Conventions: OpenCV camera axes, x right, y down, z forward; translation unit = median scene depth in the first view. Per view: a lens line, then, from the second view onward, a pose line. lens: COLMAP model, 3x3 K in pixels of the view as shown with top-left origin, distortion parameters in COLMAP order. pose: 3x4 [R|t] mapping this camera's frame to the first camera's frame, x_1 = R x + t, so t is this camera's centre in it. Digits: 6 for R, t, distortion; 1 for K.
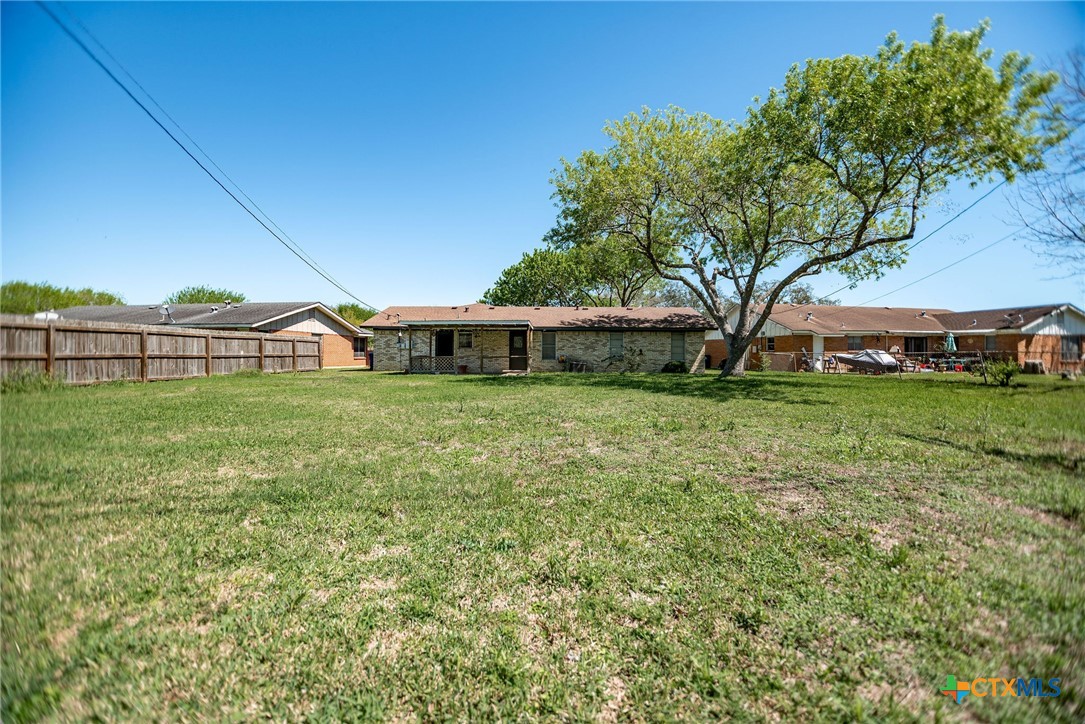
lens RADIAL K [[434.2, 0, 540.0], [0, 434.2, 356.0], [0, 0, 1]] dist [-0.003882, -0.000148]
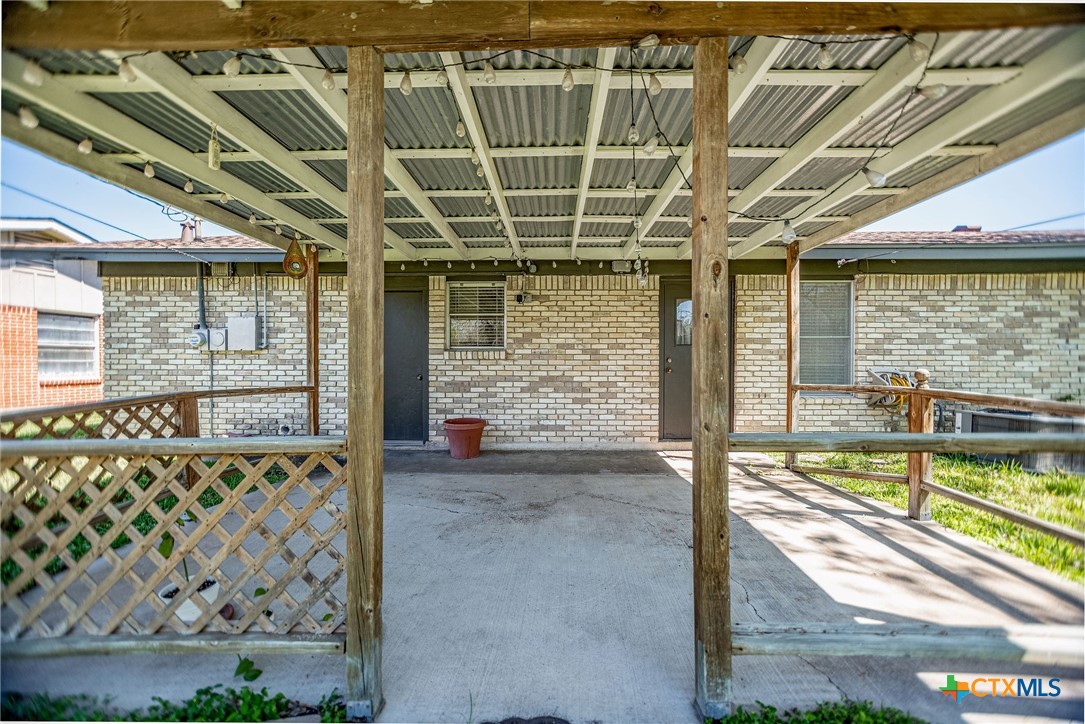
lens RADIAL K [[434.2, 0, 545.2], [0, 434.2, 361.4], [0, 0, 1]] dist [-0.003882, -0.000148]
pose [[0.999920, -0.004695, -0.011770, -0.130847], [0.004649, 0.999981, -0.003941, -0.009331], [0.011788, 0.003886, 0.999923, 0.759719]]
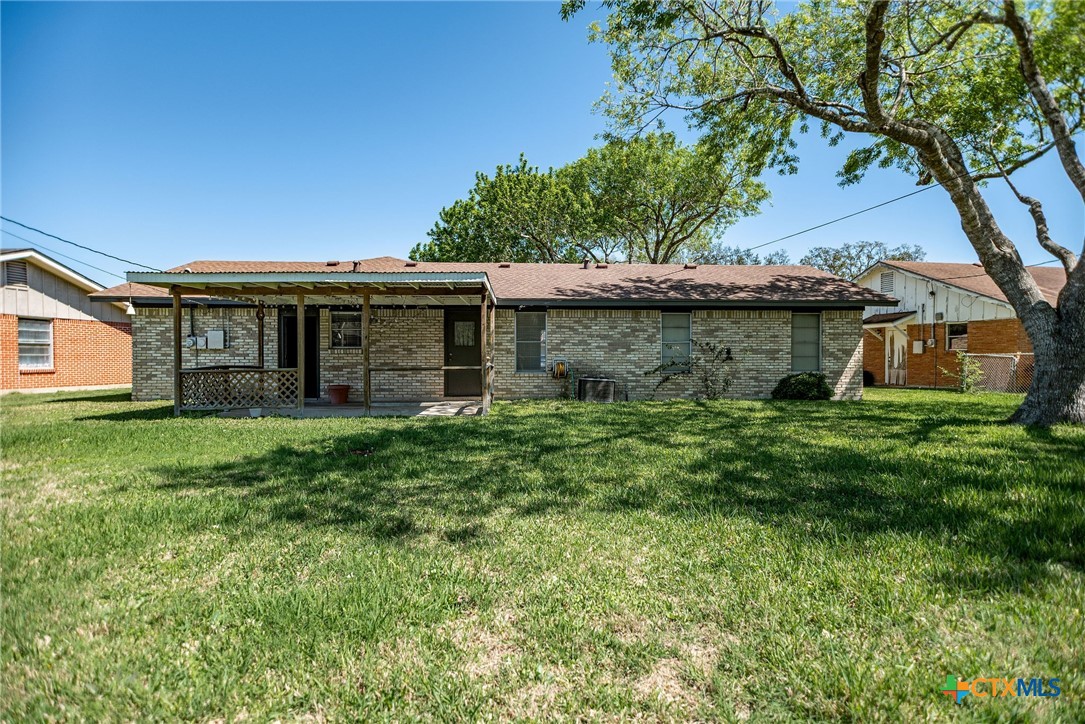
lens RADIAL K [[609.9, 0, 542.3], [0, 609.9, 367.9], [0, 0, 1]] dist [0.003138, 0.010847]
pose [[0.998174, -0.006574, 0.060037, -0.006499], [0.005647, 0.999862, 0.015611, -0.005522], [-0.060131, -0.015243, 0.998074, 0.355893]]
